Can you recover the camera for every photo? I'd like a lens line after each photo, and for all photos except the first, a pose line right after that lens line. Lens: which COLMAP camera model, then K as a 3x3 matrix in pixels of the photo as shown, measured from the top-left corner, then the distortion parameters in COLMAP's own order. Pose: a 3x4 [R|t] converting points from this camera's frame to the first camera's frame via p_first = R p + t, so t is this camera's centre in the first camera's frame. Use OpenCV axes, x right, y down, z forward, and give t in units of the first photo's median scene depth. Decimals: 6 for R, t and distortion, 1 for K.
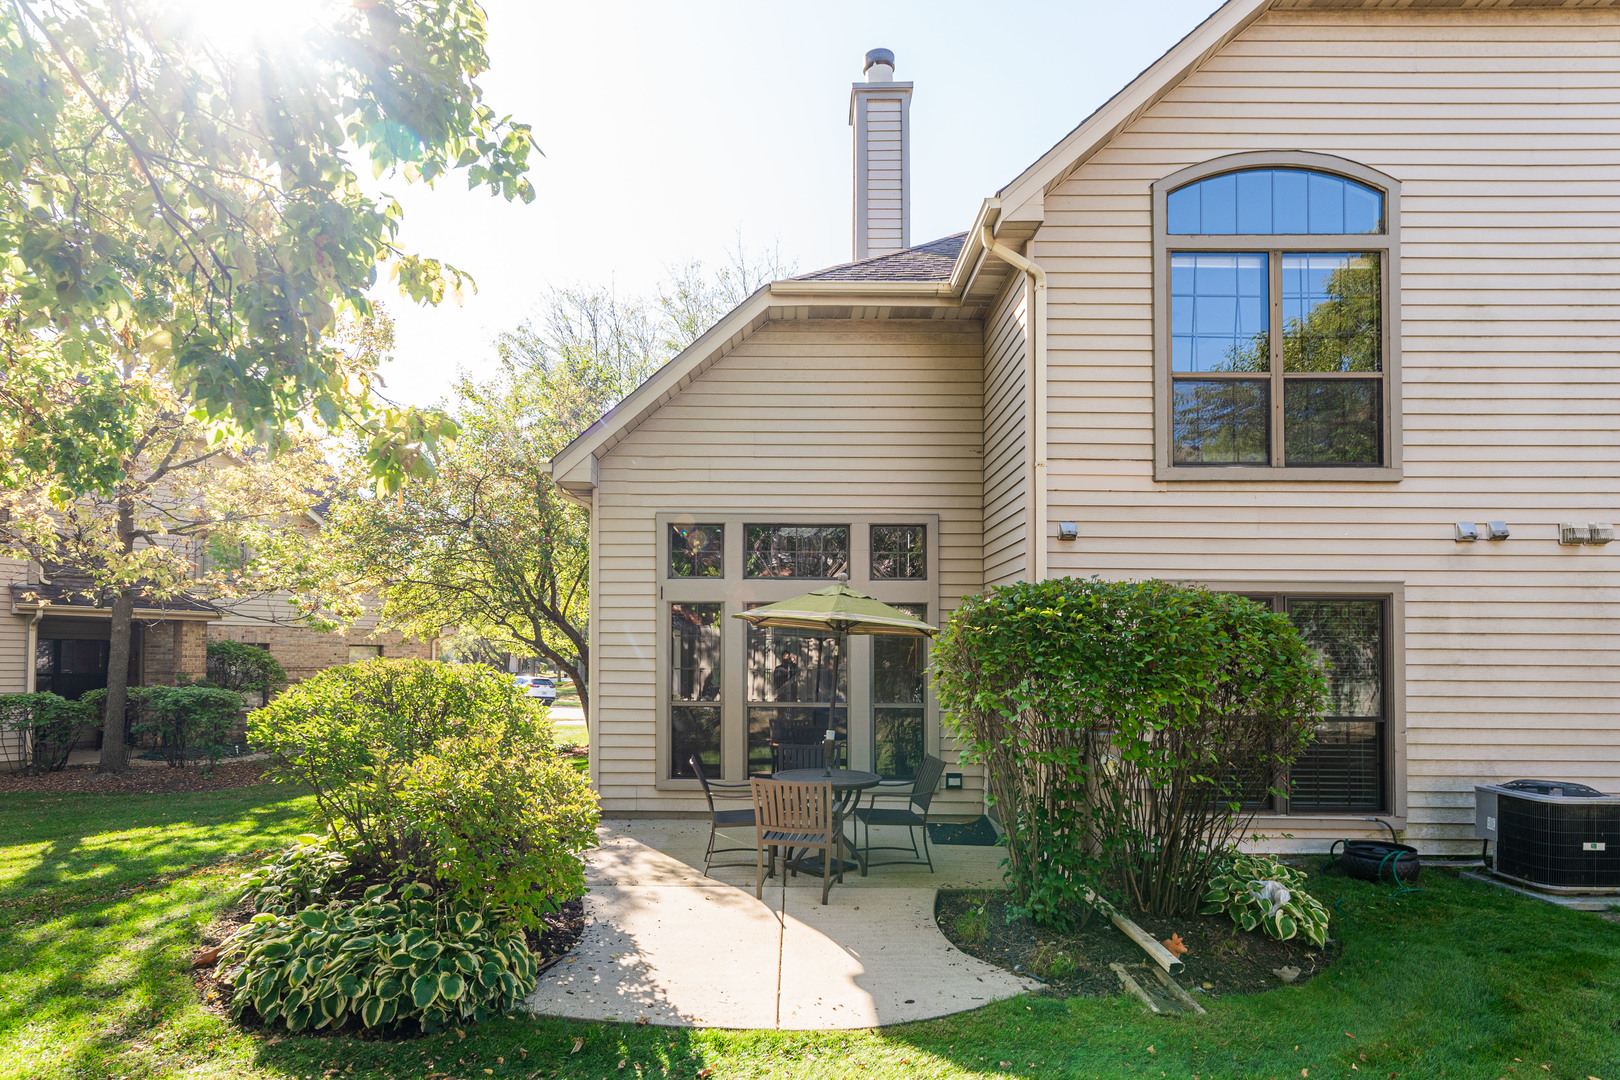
lens RADIAL K [[857.5, 0, 805.6], [0, 857.5, 646.7], [0, 0, 1]] dist [-0.001477, -0.000288]
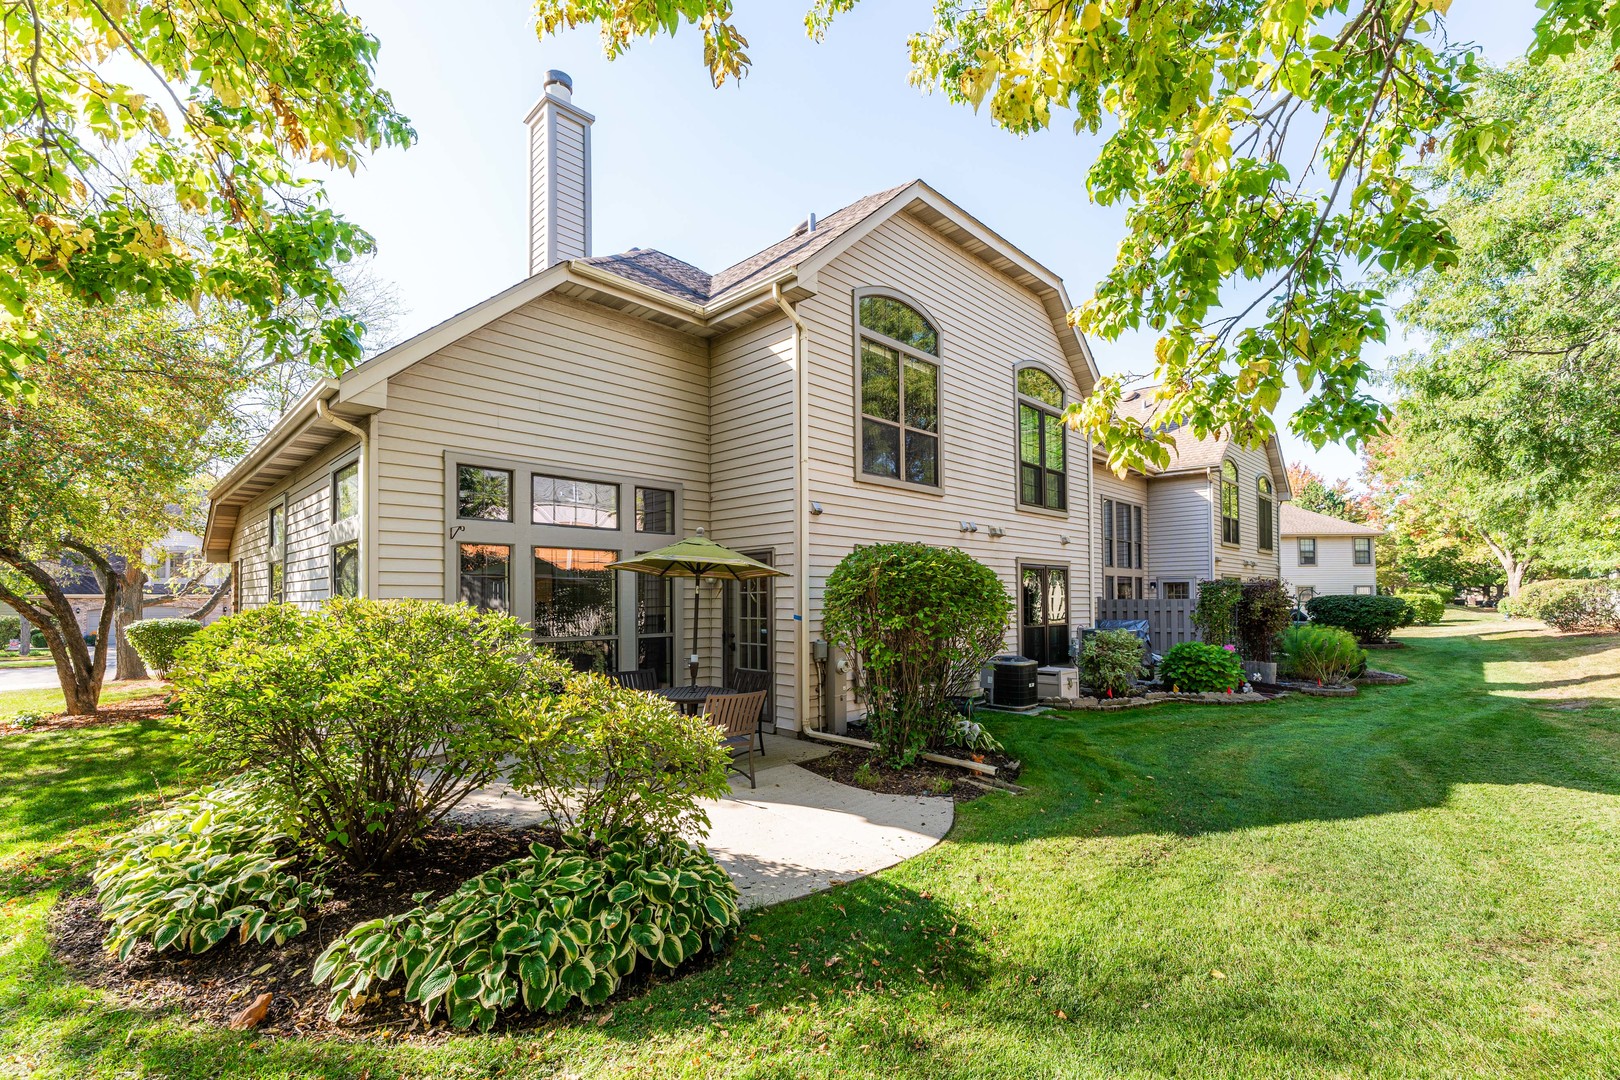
lens RADIAL K [[683.2, 0, 809.9], [0, 683.2, 586.2], [0, 0, 1]] dist [-0.000004, 0.000047]
pose [[0.706656, 0.003326, 0.707549, -0.506146], [0.001305, 0.999981, -0.006005, 0.004752], [-0.707556, 0.005167, 0.706639, 0.177796]]
